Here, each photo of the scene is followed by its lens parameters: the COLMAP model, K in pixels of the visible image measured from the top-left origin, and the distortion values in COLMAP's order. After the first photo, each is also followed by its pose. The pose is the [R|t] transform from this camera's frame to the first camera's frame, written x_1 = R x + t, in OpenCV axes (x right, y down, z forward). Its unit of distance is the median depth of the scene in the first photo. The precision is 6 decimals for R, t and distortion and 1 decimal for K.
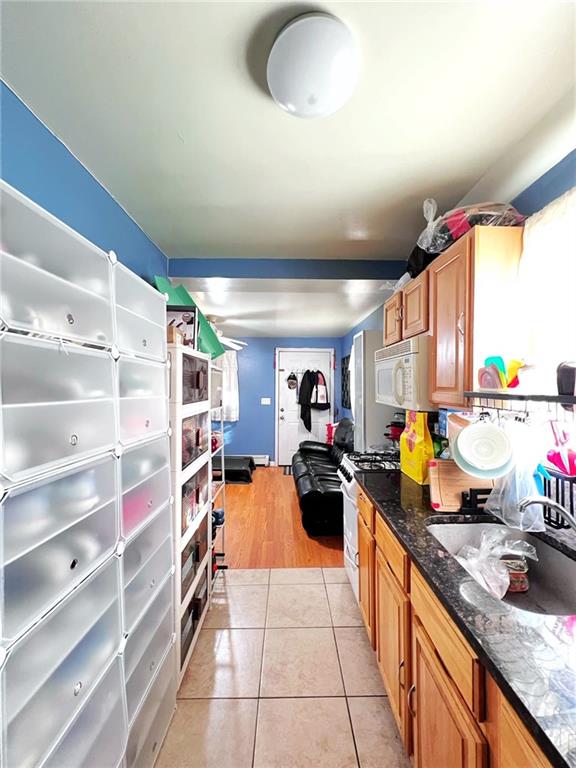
lens RADIAL K [[305.9, 0, 289.8], [0, 305.9, 381.7], [0, 0, 1]] dist [-0.002679, 0.000213]
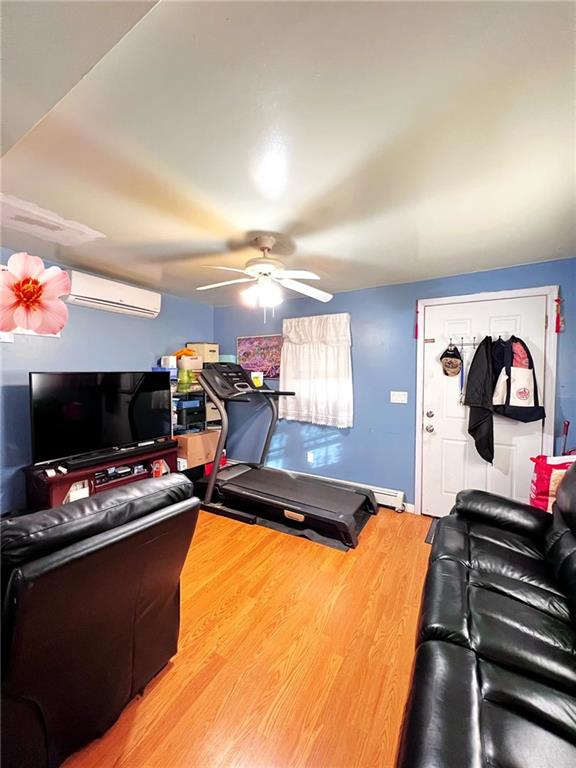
lens RADIAL K [[305.9, 0, 289.8], [0, 305.9, 381.7], [0, 0, 1]] dist [-0.002679, 0.000213]
pose [[0.848286, 0.013081, -0.529377, 0.057436], [0.004772, 0.999465, 0.032345, 0.018113], [0.529517, -0.029964, 0.847770, 0.471931]]
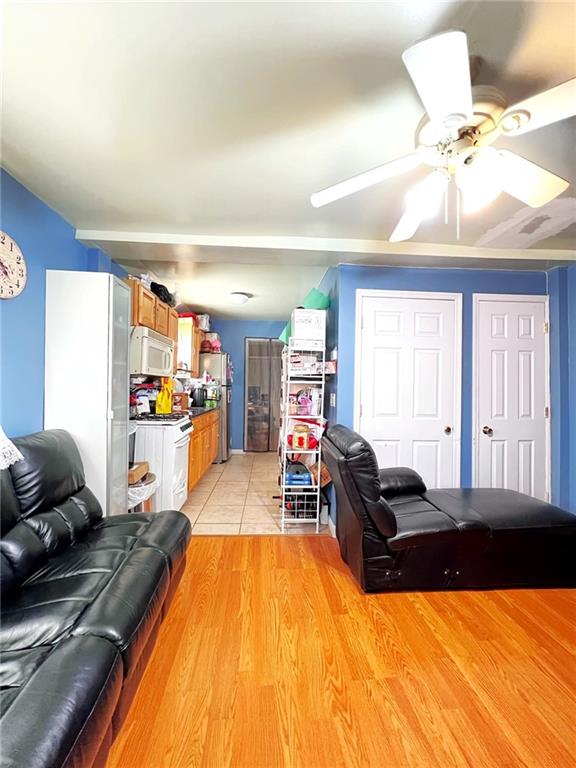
lens RADIAL K [[305.9, 0, 289.8], [0, 305.9, 381.7], [0, 0, 1]] dist [-0.002679, 0.000213]
pose [[-0.997979, -0.019050, -0.060626, -0.083588], [-0.017504, 0.999511, -0.025921, 0.055667], [0.061090, -0.024807, -0.997824, 1.050281]]
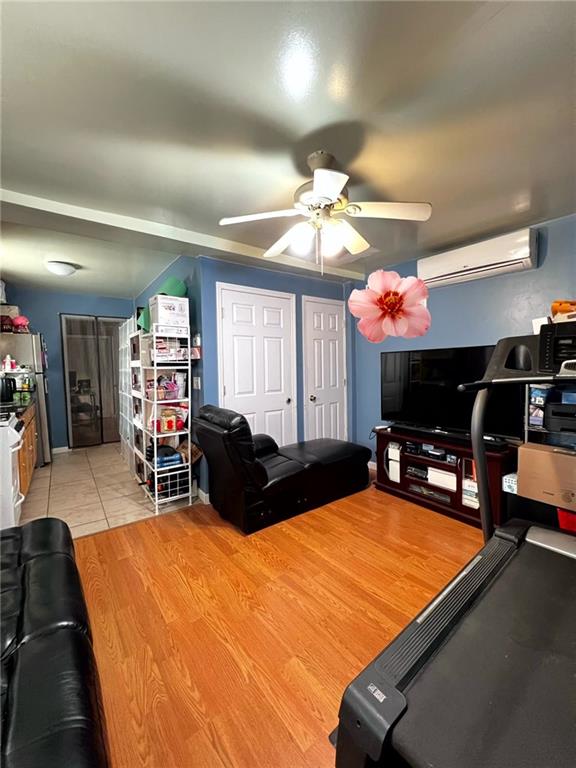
lens RADIAL K [[305.9, 0, 289.8], [0, 305.9, 381.7], [0, 0, 1]] dist [-0.002679, 0.000213]
pose [[-0.804761, 0.043309, -0.592017, 0.016560], [0.020774, 0.998779, 0.044826, 0.047015], [0.593235, 0.023776, -0.804678, 1.092393]]
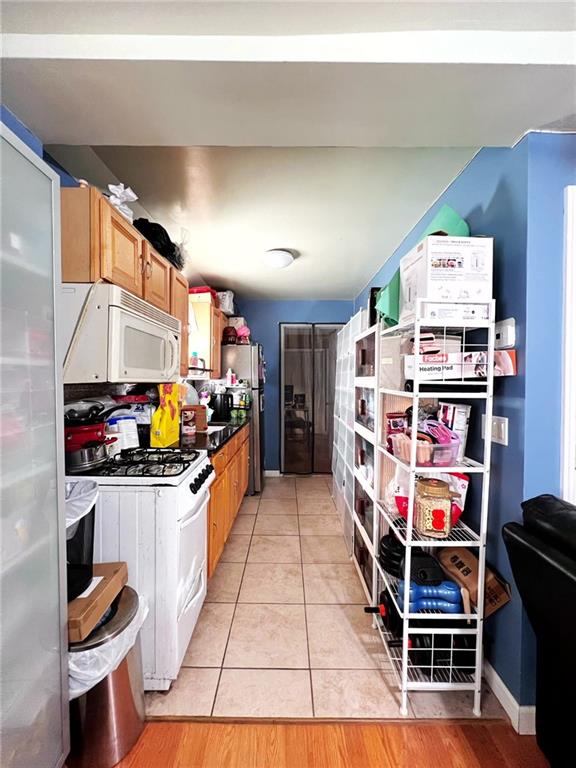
lens RADIAL K [[305.9, 0, 289.8], [0, 305.9, 381.7], [0, 0, 1]] dist [-0.002679, 0.000213]
pose [[-0.999983, -0.005688, 0.001239, -0.011279], [-0.005693, 0.999975, -0.004166, 0.032509], [-0.001215, -0.004173, -0.999991, 0.759884]]
